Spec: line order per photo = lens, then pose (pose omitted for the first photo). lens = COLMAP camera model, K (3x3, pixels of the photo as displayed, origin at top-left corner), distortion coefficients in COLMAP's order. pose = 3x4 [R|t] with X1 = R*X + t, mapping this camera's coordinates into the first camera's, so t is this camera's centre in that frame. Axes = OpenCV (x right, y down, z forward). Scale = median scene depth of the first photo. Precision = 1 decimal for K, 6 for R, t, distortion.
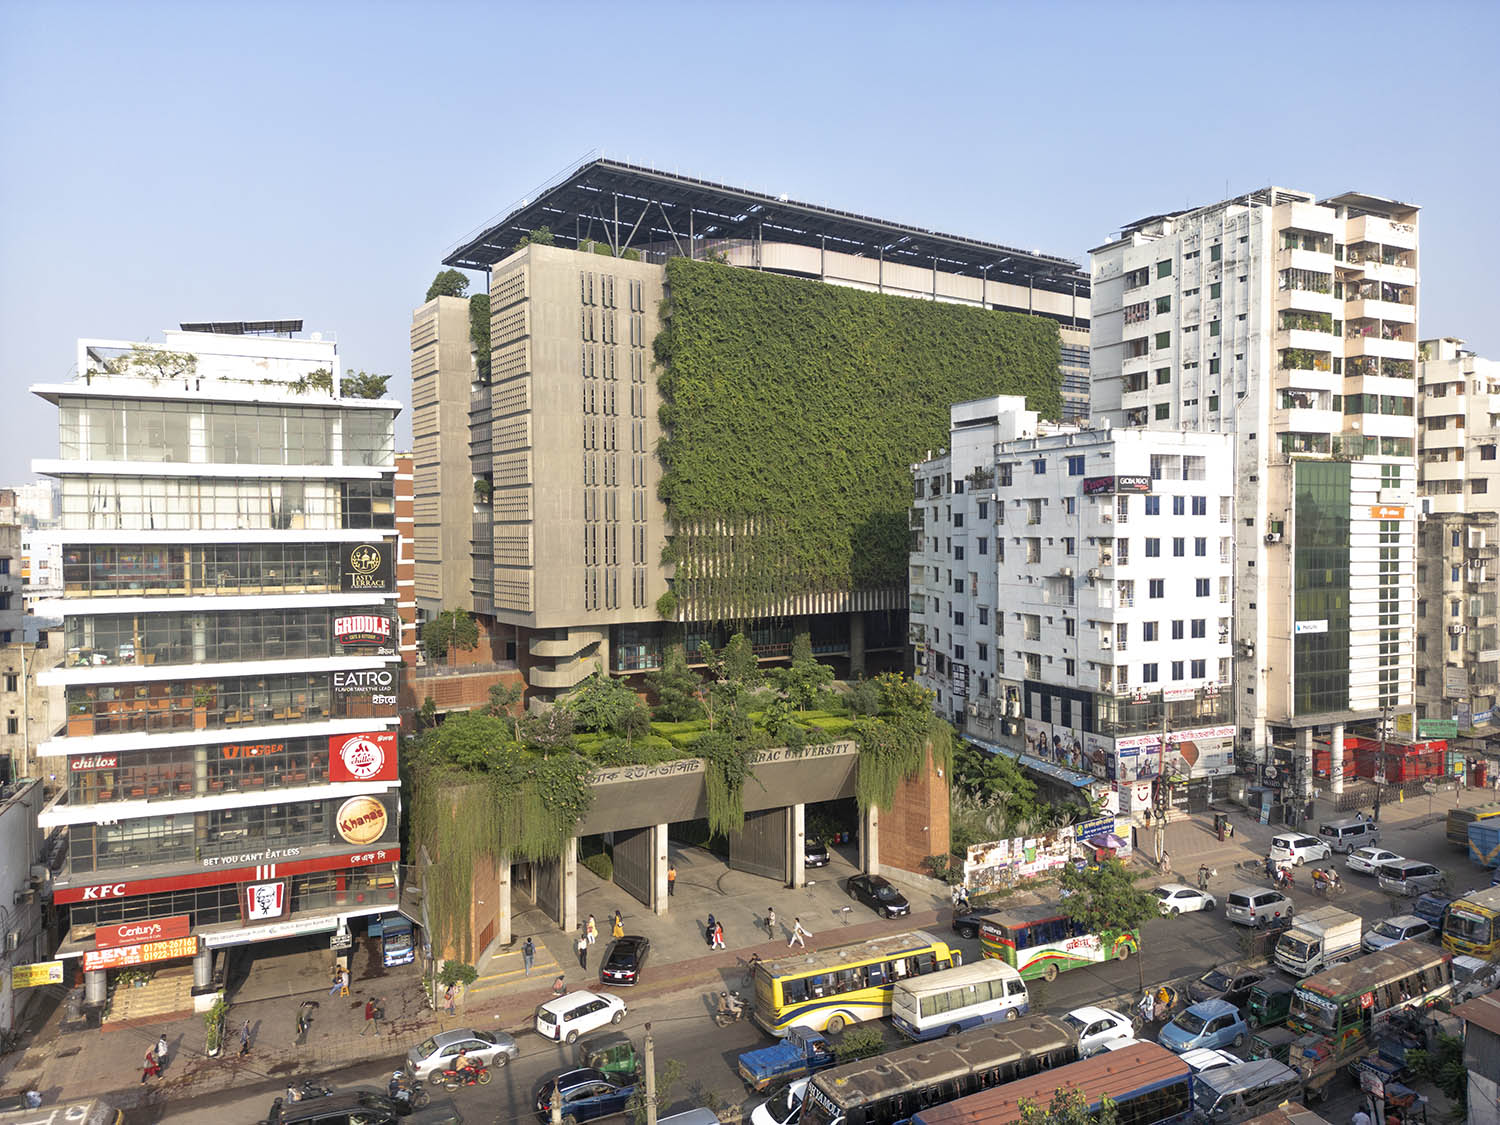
lens RADIAL K [[1064.0, 0, 750.0], [0, 1064.0, 562.5], [0, 0, 1]] dist [0.075345, -0.066149]
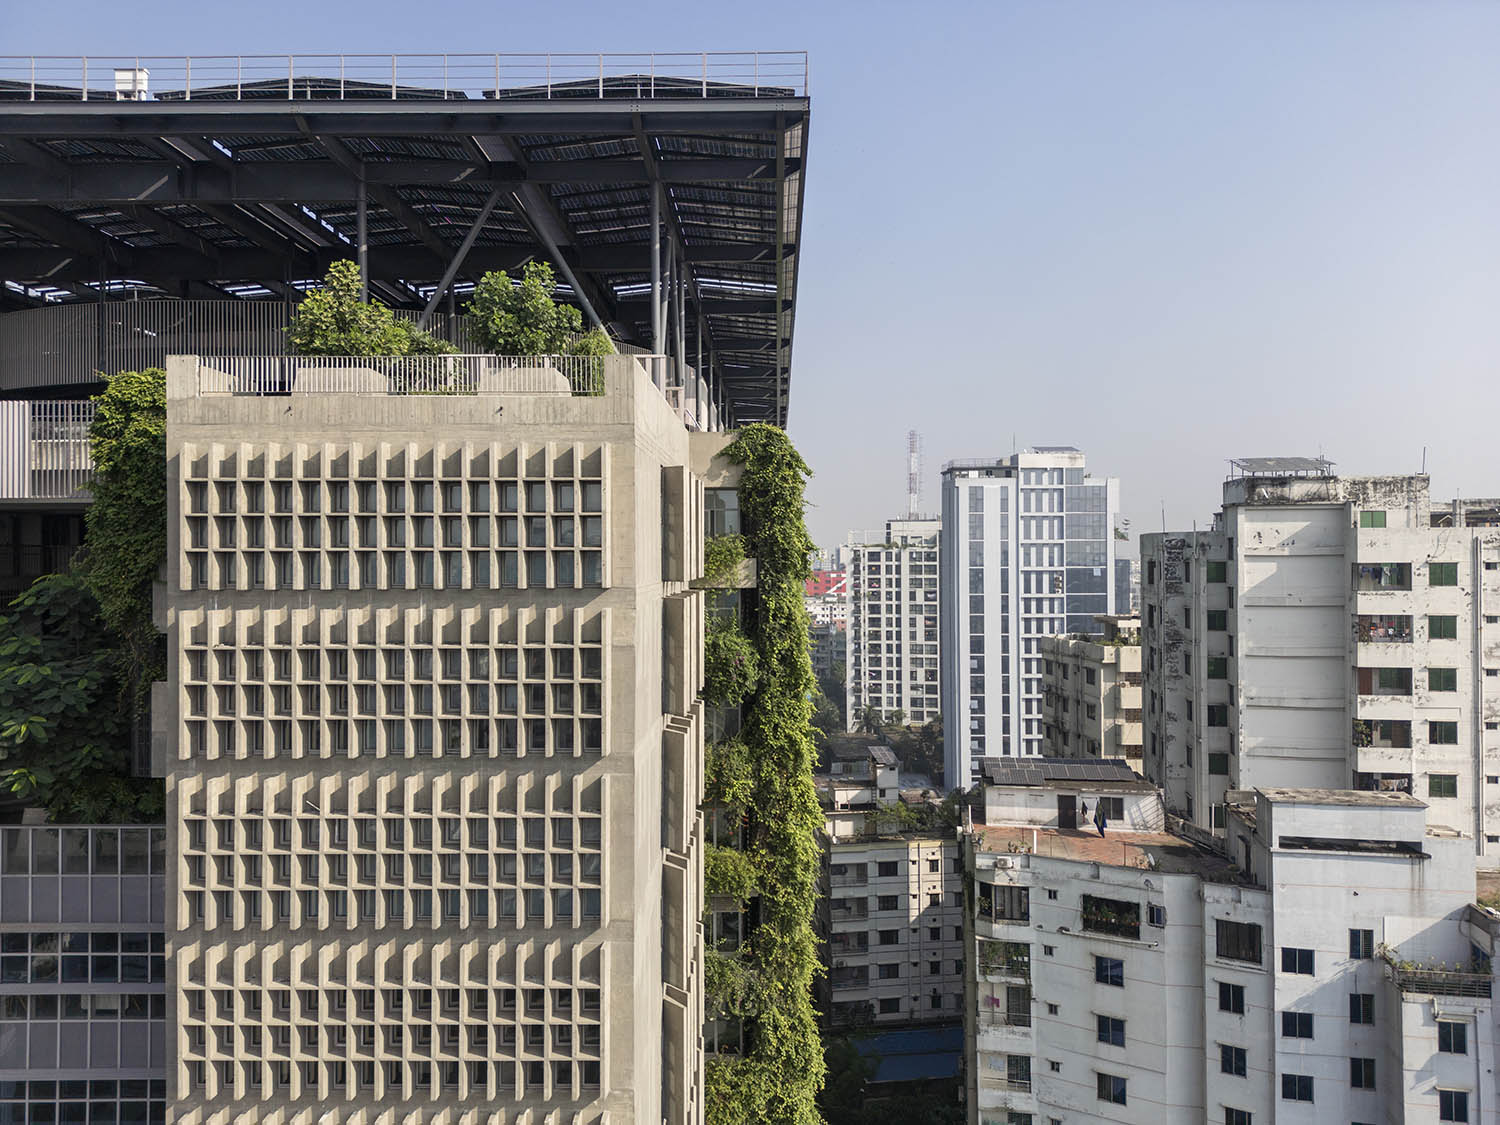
lens RADIAL K [[1064.0, 0, 750.0], [0, 1064.0, 562.5], [0, 0, 1]] dist [0.075345, -0.066149]
pose [[0.587504, -0.002784, 0.809216, -0.344872], [0.022419, 0.999666, -0.012837, -0.234208], [-0.808911, 0.025684, 0.587370, 0.795233]]
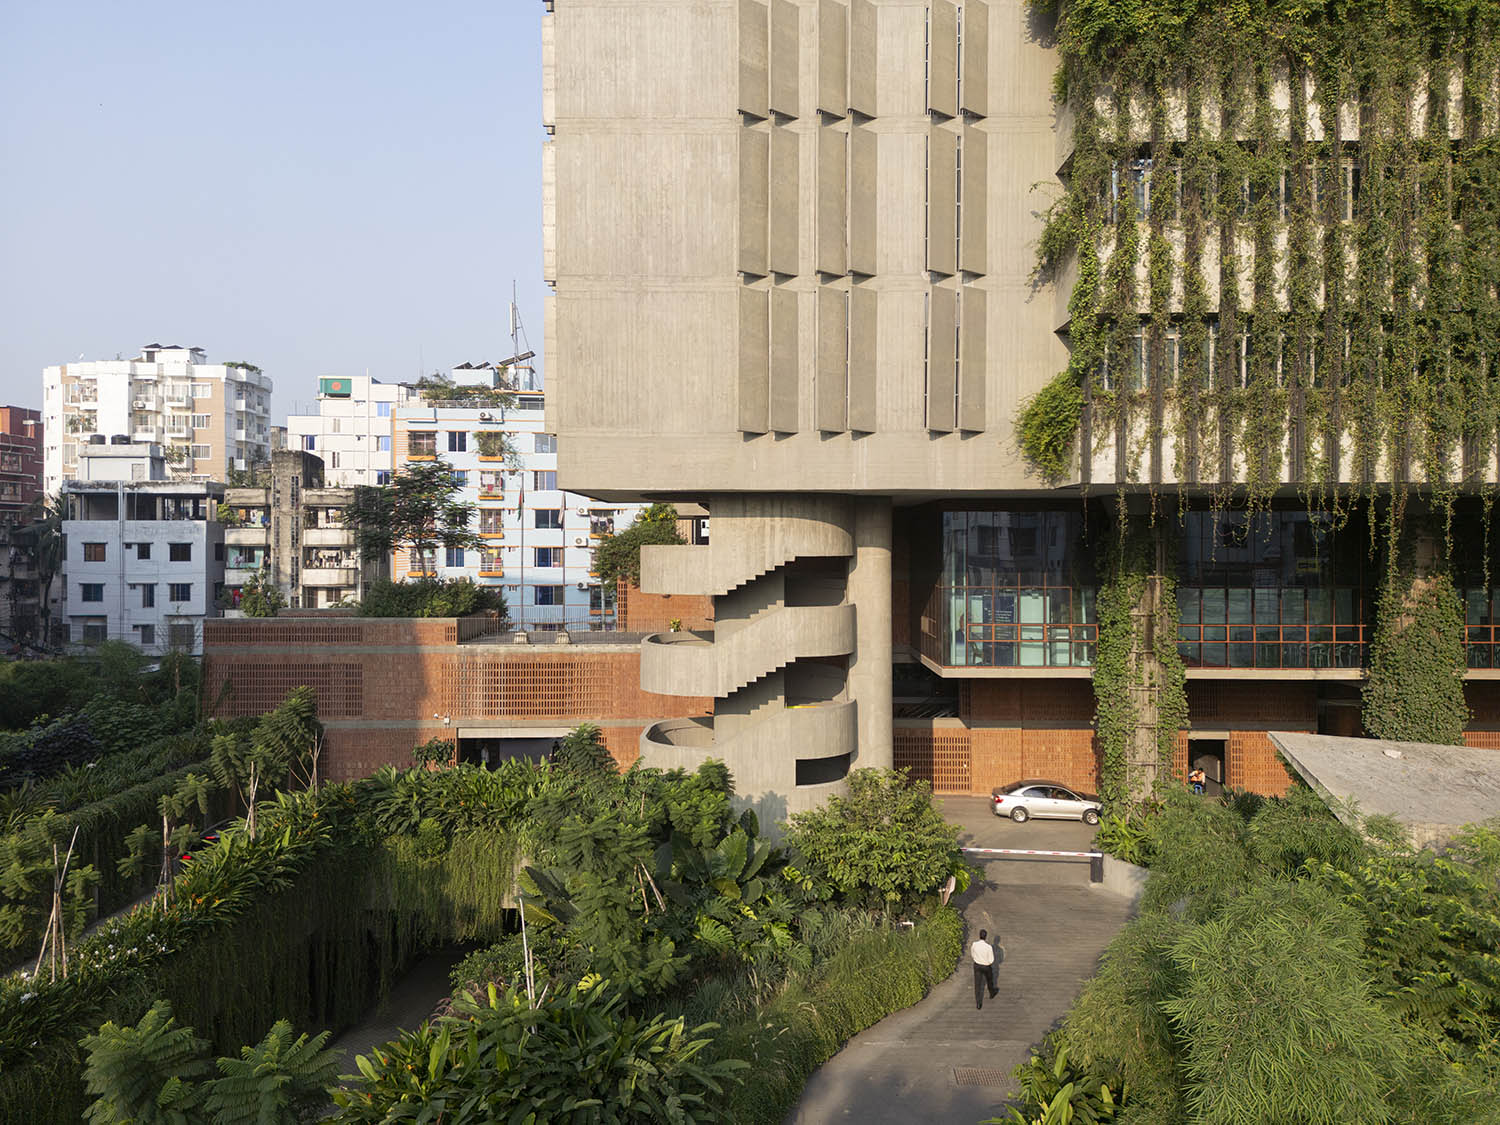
lens RADIAL K [[1064.0, 0, 750.0], [0, 1064.0, 562.5], [0, 0, 1]] dist [0.075345, -0.066149]
pose [[0.818486, 0.010279, -0.574435, 0.014213], [-0.013423, 0.999909, -0.001233, 0.076009], [0.574370, 0.008720, 0.818549, 0.744221]]
